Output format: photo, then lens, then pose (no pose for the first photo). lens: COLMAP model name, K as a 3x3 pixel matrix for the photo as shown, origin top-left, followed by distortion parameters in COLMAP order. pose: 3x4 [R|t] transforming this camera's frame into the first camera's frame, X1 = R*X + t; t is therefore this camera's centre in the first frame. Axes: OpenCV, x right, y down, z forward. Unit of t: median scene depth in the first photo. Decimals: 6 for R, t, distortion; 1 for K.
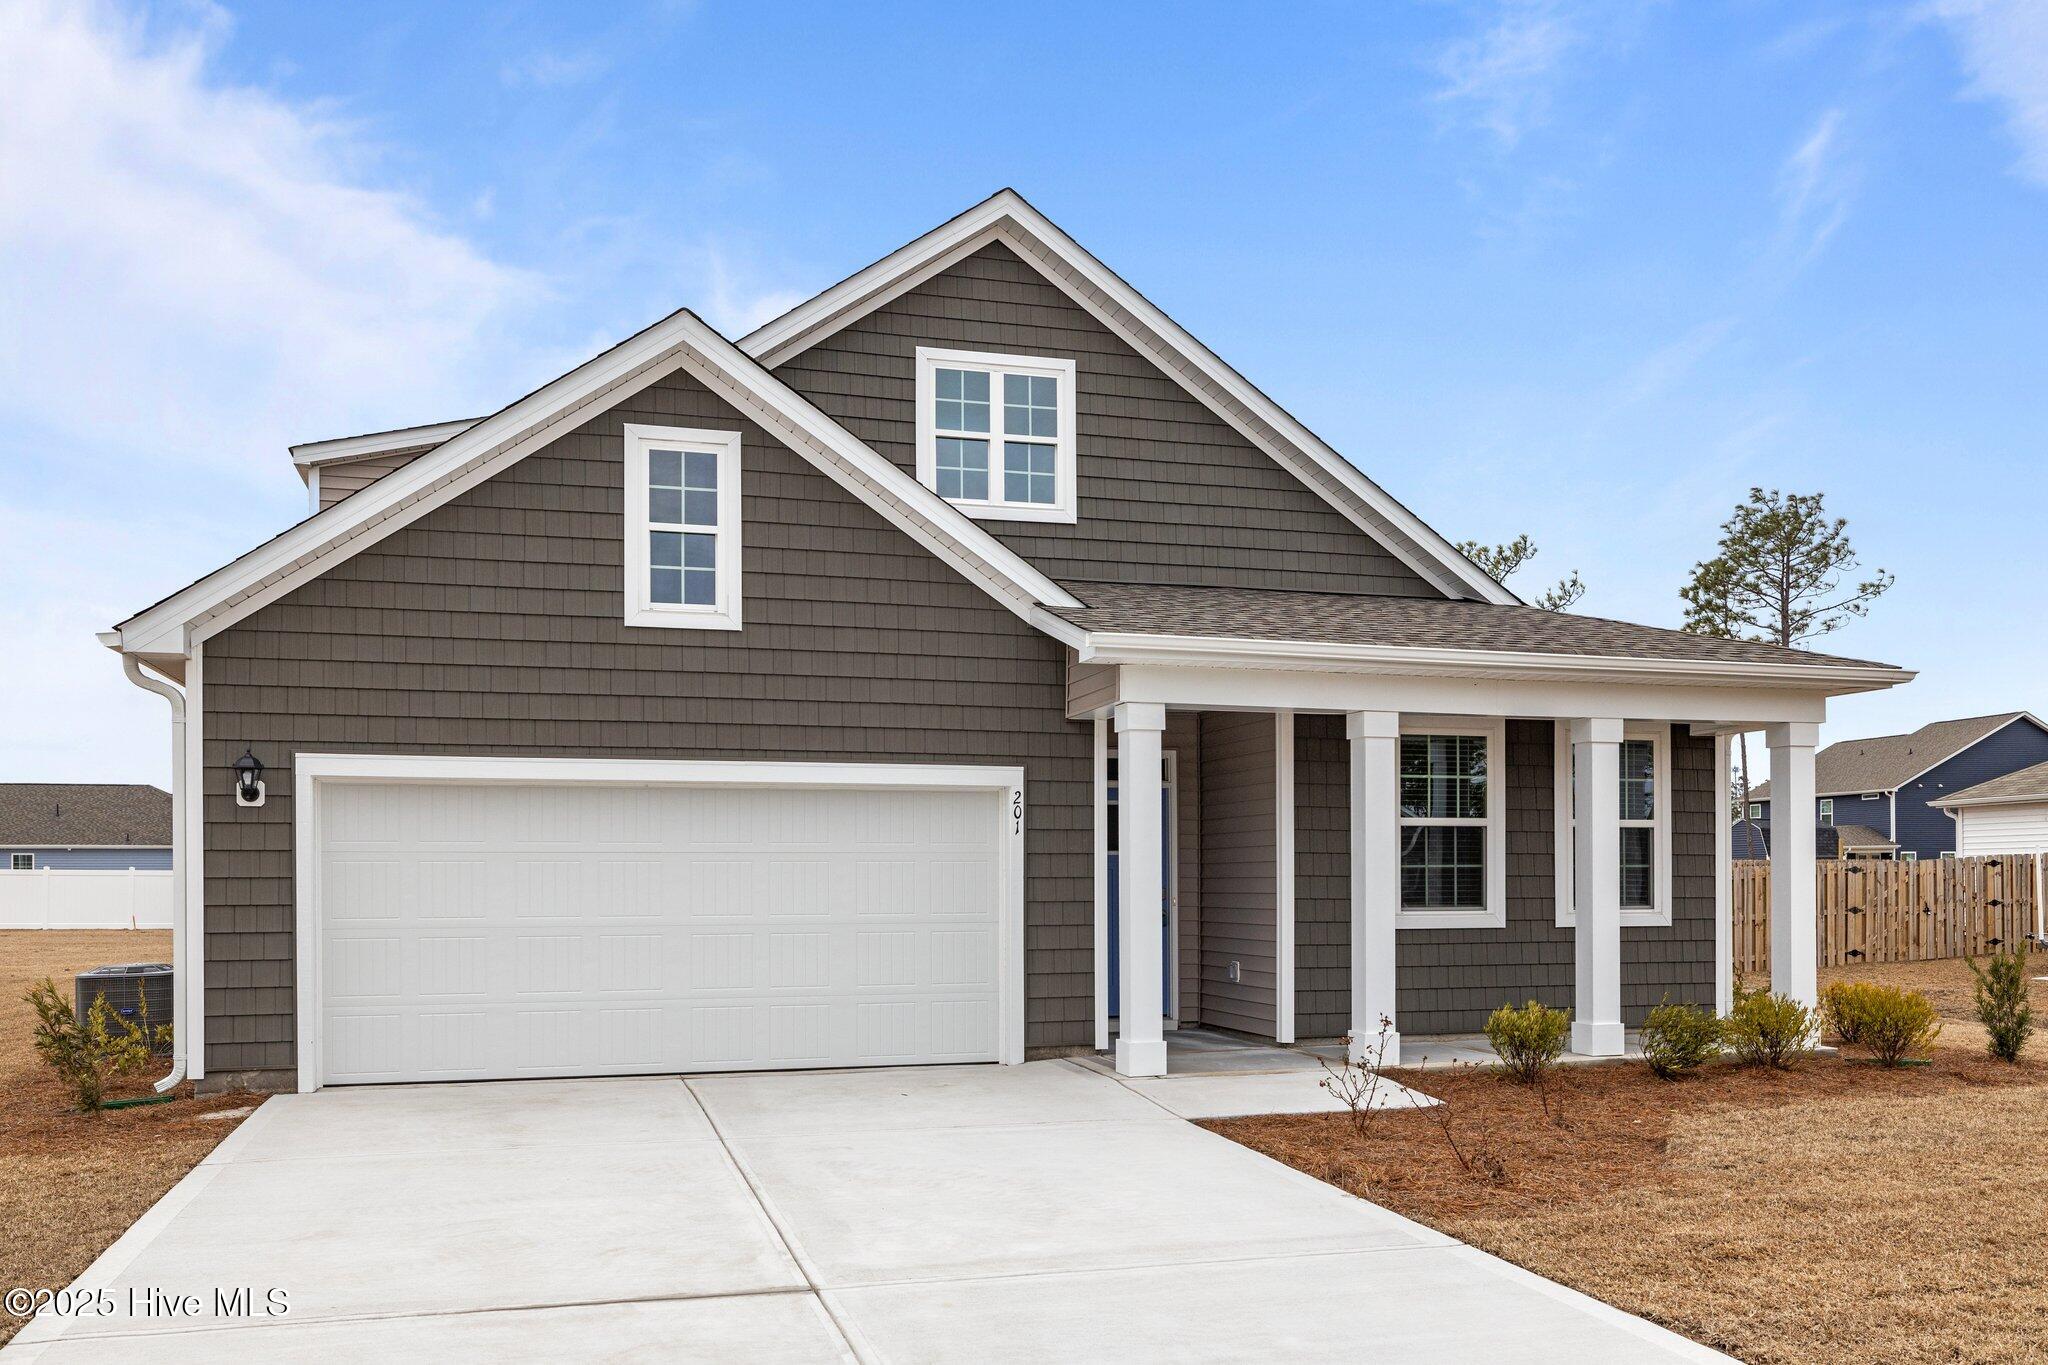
lens RADIAL K [[1682.9, 0, 1026.5], [0, 1682.9, 863.2], [0, 0, 1]] dist [0.015033, -0.014353]
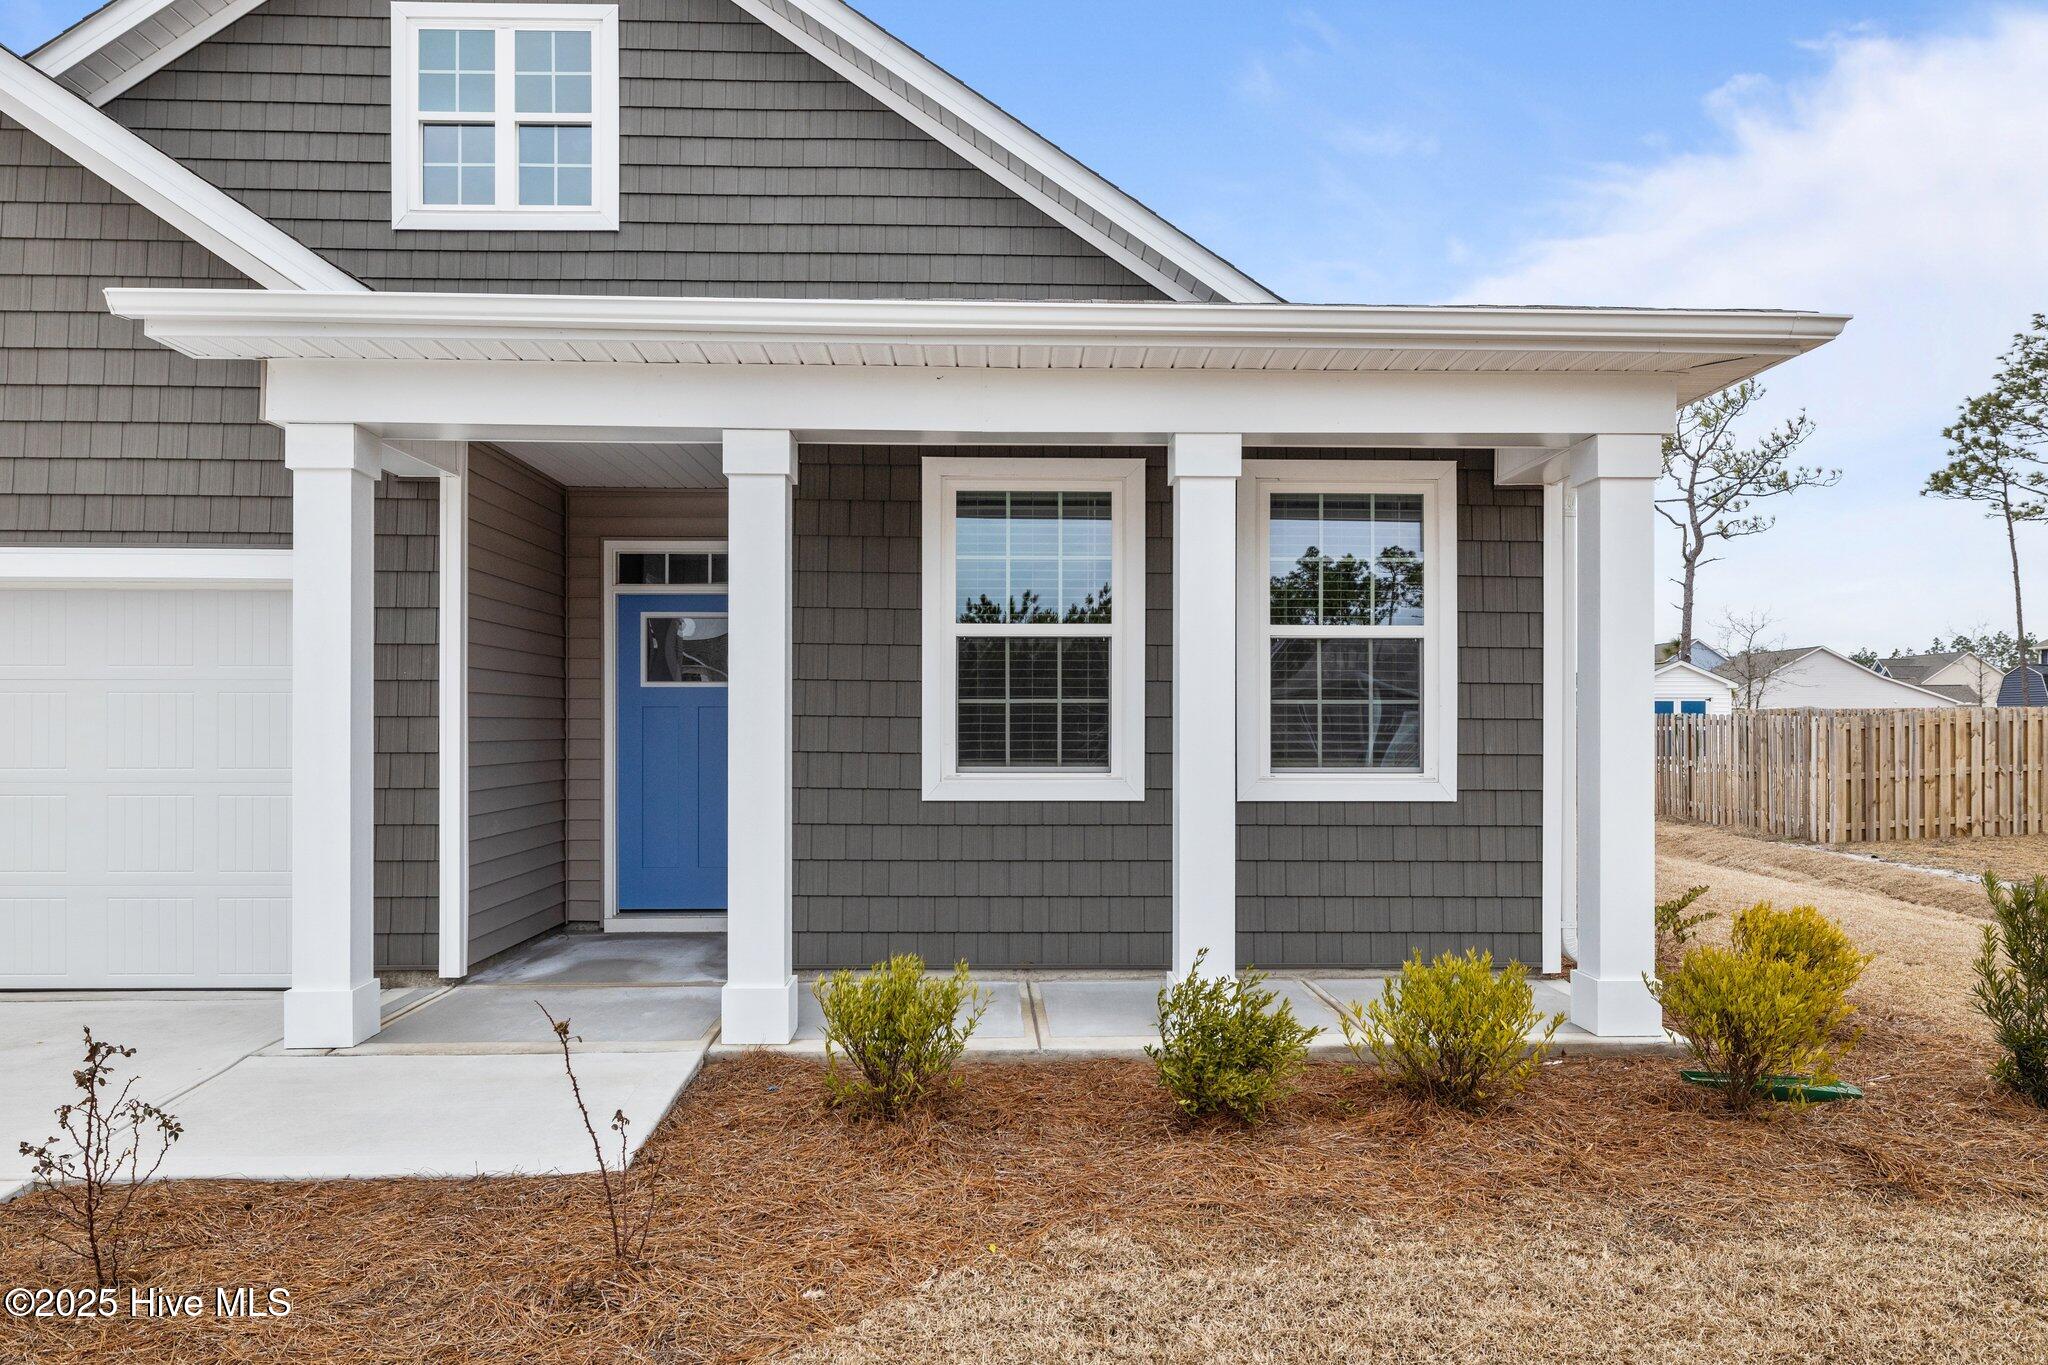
lens RADIAL K [[1349.5, 0, 1020.1], [0, 1349.5, 723.3], [0, 0, 1]] dist [0.004323, 0.000267]
pose [[0.964999, 0.004463, -0.262214, 0.370374], [-0.001943, 0.999949, 0.009872, 0.004995], [0.262245, -0.009017, 0.964959, 0.509697]]
